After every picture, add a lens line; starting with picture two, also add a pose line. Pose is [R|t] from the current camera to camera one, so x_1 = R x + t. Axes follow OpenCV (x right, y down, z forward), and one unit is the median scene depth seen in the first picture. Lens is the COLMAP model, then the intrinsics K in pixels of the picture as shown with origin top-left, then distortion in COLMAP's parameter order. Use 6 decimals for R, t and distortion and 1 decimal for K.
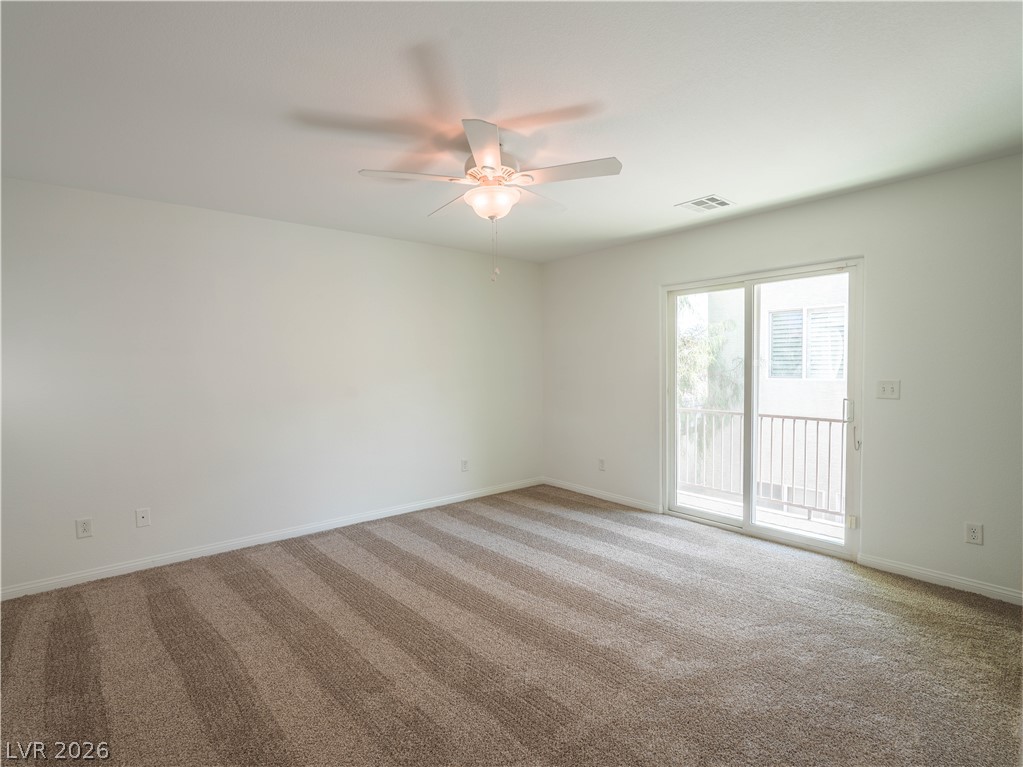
lens RADIAL K [[516.5, 0, 515.0], [0, 516.5, 384.4], [0, 0, 1]] dist [-0.015018, 0.010834]
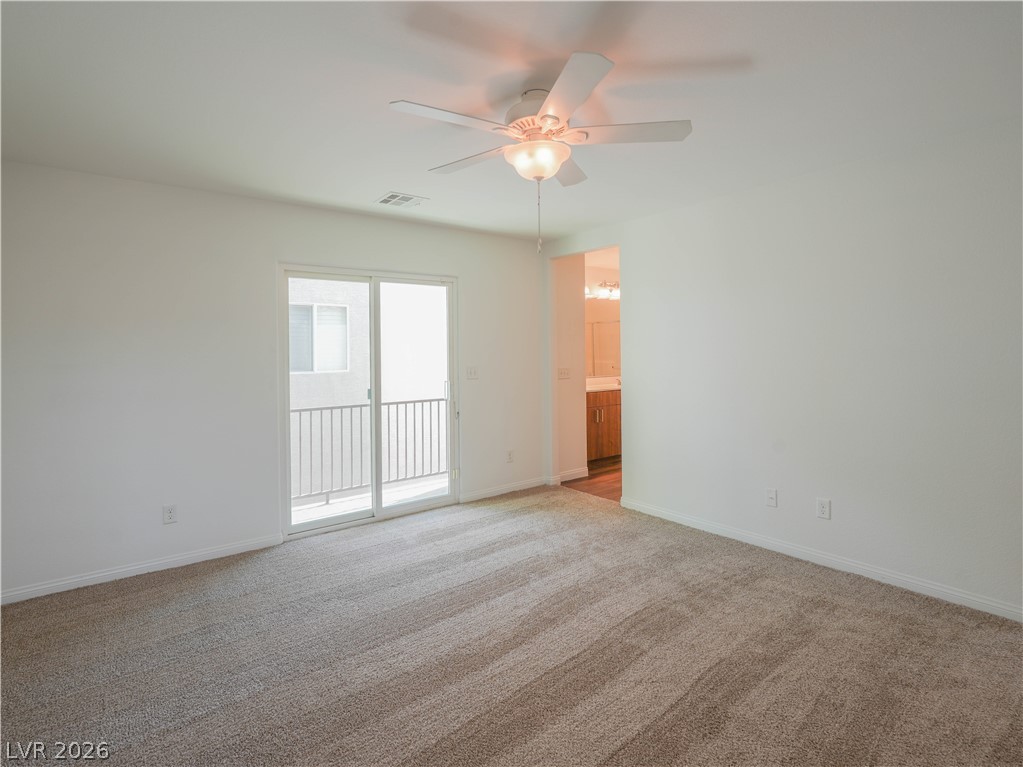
lens RADIAL K [[516.5, 0, 520.9], [0, 516.5, 354.5], [0, 0, 1]] dist [-0.015018, 0.010834]
pose [[0.023595, 0.003362, 0.999716, -0.591163], [0.053708, 0.998546, -0.004626, -0.022836], [-0.998278, 0.053802, 0.023380, 0.683211]]
